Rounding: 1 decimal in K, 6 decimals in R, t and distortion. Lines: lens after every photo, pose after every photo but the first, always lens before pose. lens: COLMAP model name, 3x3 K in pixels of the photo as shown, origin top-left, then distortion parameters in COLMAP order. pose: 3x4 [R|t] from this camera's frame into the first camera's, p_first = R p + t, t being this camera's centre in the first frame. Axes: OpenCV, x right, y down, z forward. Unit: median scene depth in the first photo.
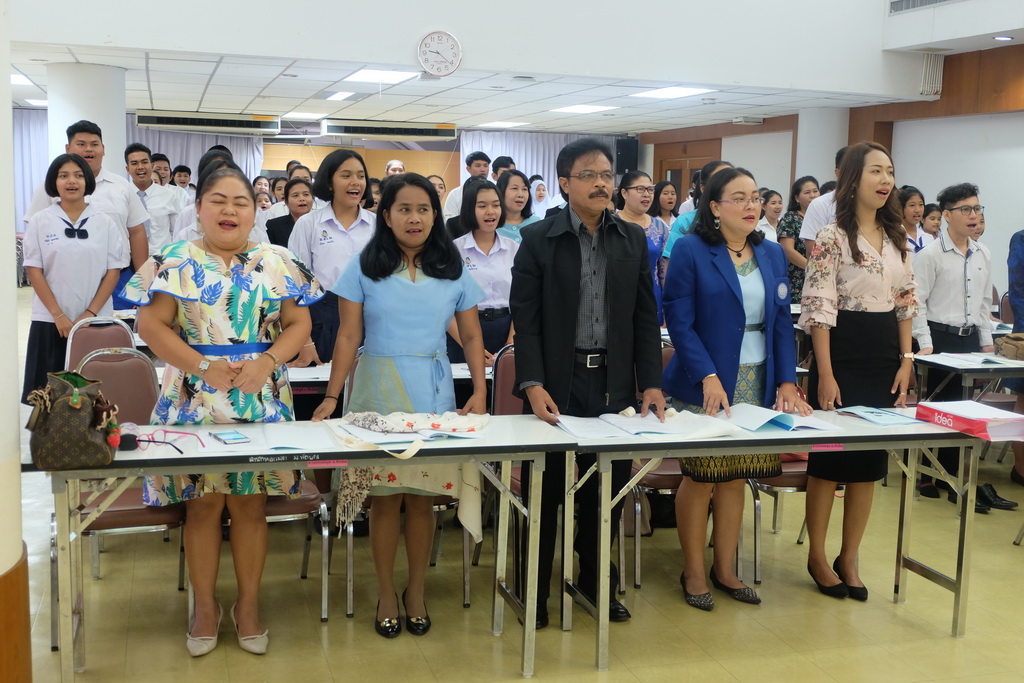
lens RADIAL K [[1153.6, 0, 517.7], [0, 1153.6, 350.2], [0, 0, 1]] dist [-0.019117, 0.000000]
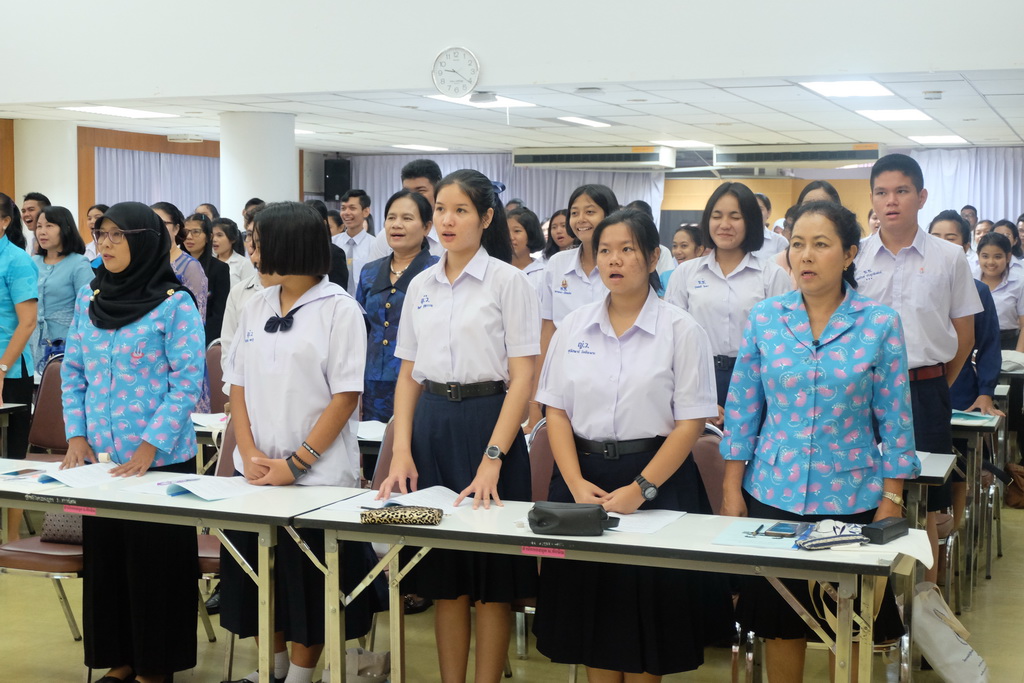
lens RADIAL K [[1469.9, 0, 522.8], [0, 1469.9, 338.3], [0, 0, 1]] dist [-0.042320, 0.000000]
pose [[0.786783, 0.021325, -0.616861, 0.957732], [-0.065234, 0.996679, -0.048748, -0.008910], [0.613773, 0.078594, 0.785561, 0.254343]]
